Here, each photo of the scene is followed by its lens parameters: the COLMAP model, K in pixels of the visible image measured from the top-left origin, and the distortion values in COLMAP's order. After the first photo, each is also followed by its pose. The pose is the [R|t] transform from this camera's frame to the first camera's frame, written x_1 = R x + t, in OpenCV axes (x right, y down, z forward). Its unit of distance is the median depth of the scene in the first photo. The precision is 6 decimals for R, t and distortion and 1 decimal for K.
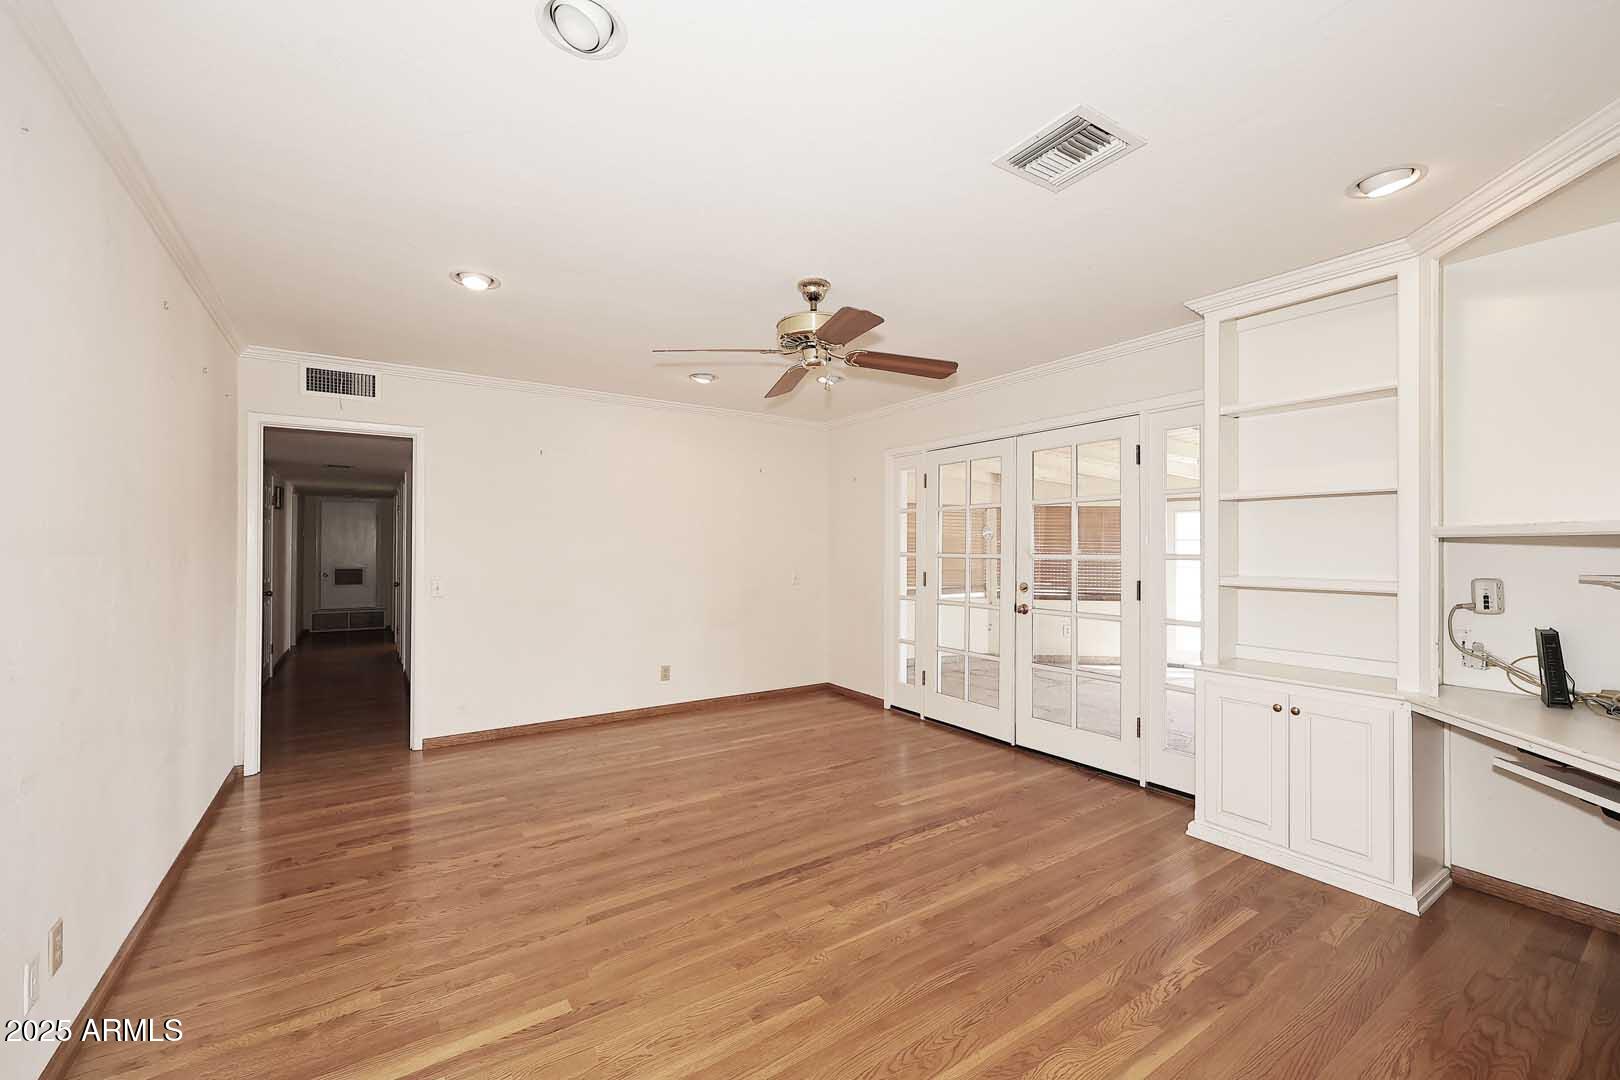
lens RADIAL K [[655.0, 0, 808.8], [0, 655.0, 539.8], [0, 0, 1]] dist [-0.000905, 0.000274]
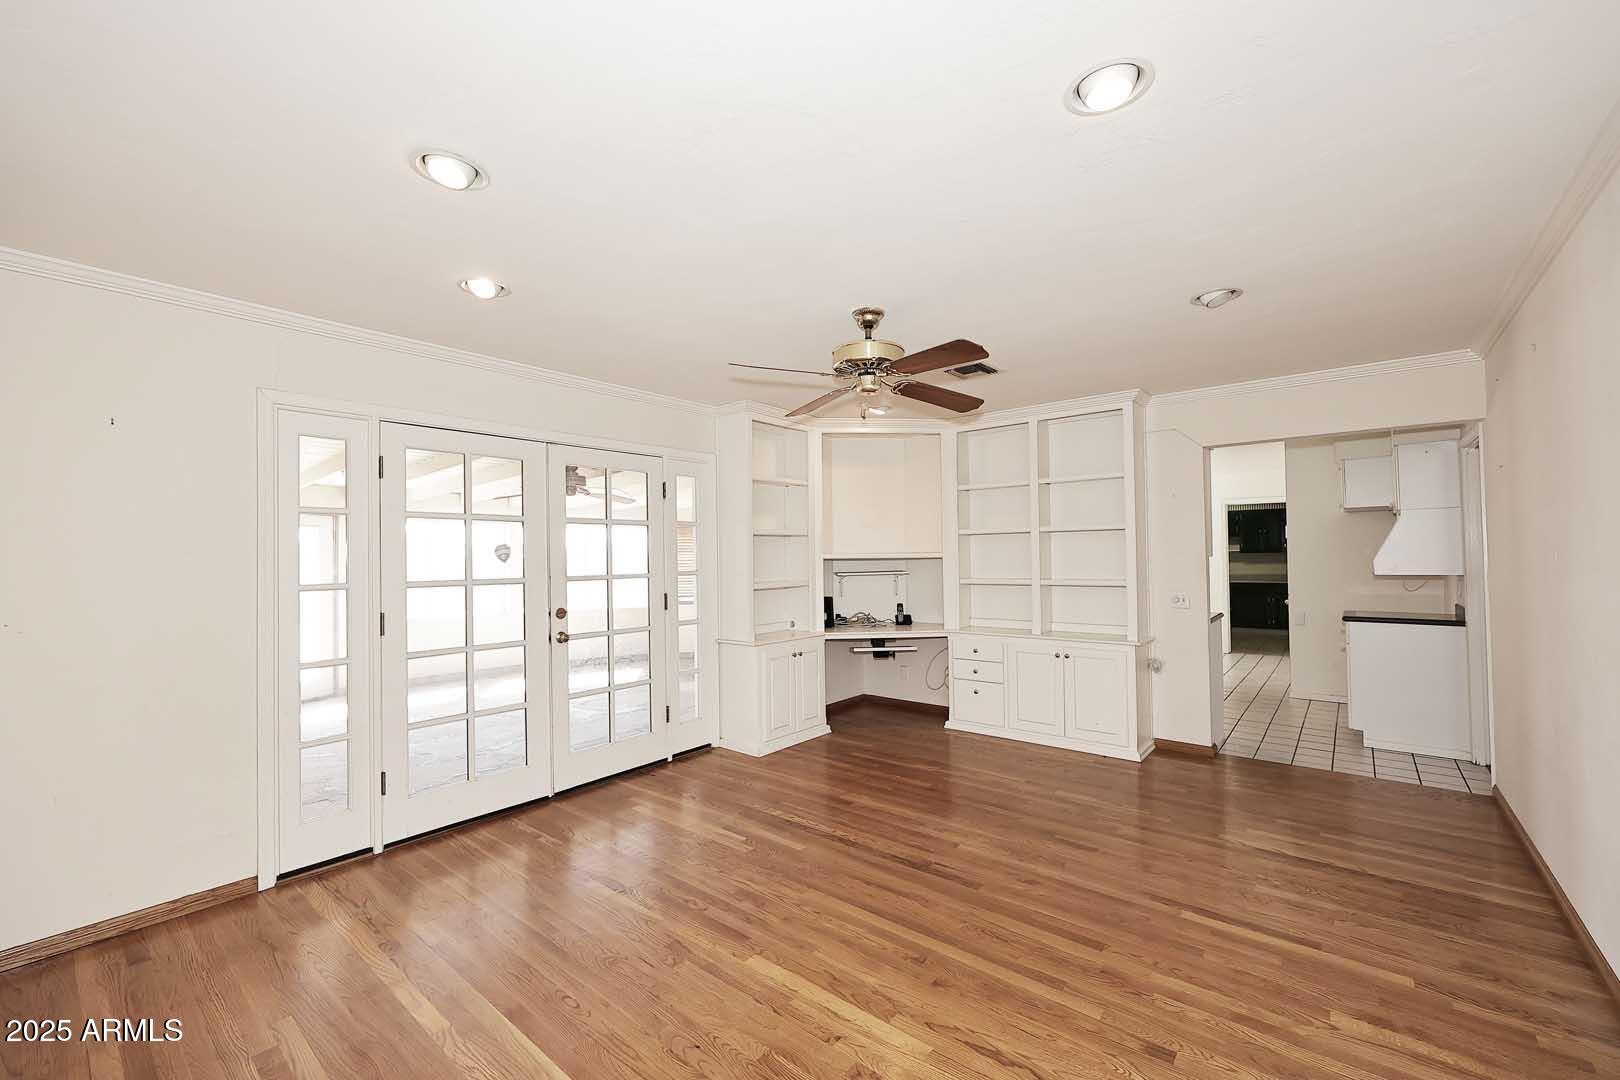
lens RADIAL K [[655.0, 0, 811.8], [0, 655.0, 548.8], [0, 0, 1]] dist [-0.000905, 0.000274]
pose [[-0.278696, 0.015346, 0.960257, -0.794310], [0.005115, 0.999882, -0.014495, -0.001015], [-0.960366, 0.000872, -0.278742, 1.158257]]
